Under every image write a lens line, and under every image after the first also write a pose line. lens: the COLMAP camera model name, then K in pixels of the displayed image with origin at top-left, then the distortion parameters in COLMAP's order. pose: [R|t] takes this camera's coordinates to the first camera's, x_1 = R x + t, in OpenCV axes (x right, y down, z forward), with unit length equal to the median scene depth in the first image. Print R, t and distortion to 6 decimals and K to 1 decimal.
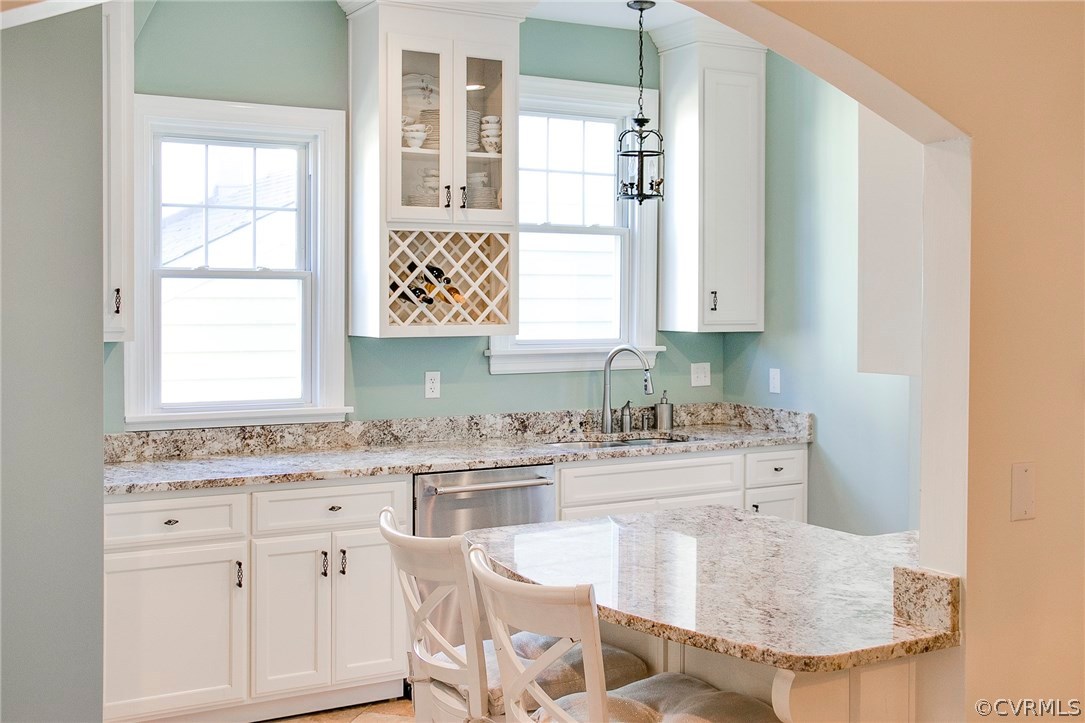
lens RADIAL K [[1229.1, 0, 540.5], [0, 1229.1, 358.8], [0, 0, 1]] dist [-0.027480, 0.000000]
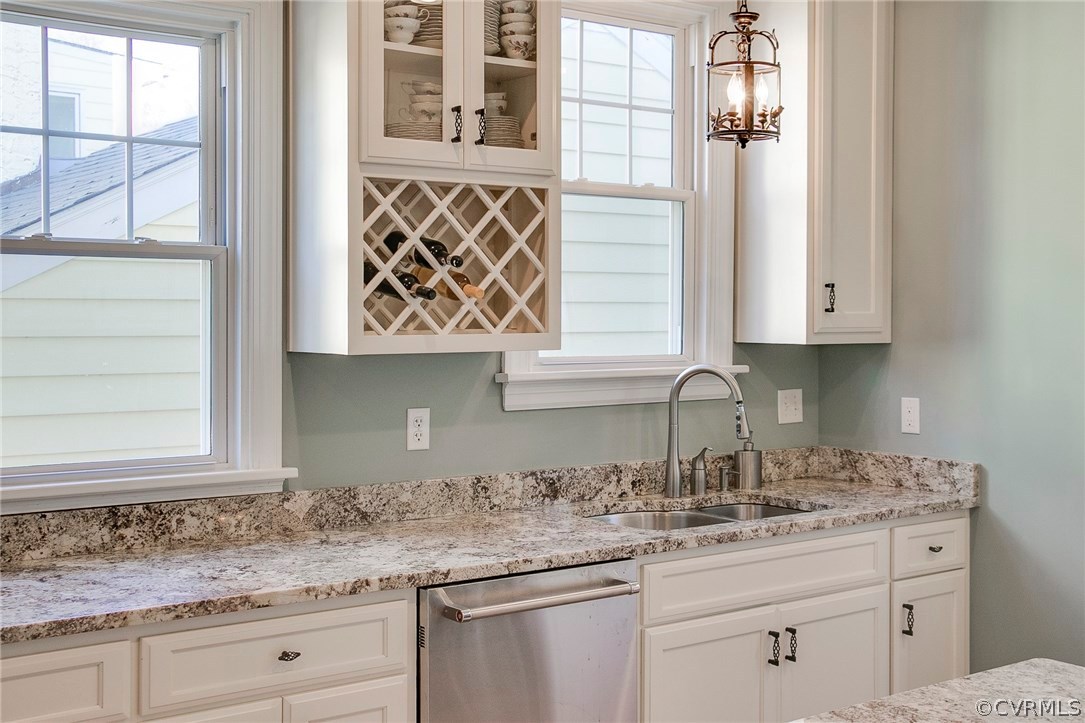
lens RADIAL K [[1288.1, 0, 545.5], [0, 1288.1, 364.7], [0, 0, 1]] dist [0.018137, 0.000000]
pose [[0.992998, -0.006246, 0.117966, -0.104941], [0.007386, 0.999930, -0.009229, -0.005620], [-0.117901, 0.010036, 0.992975, 0.346010]]
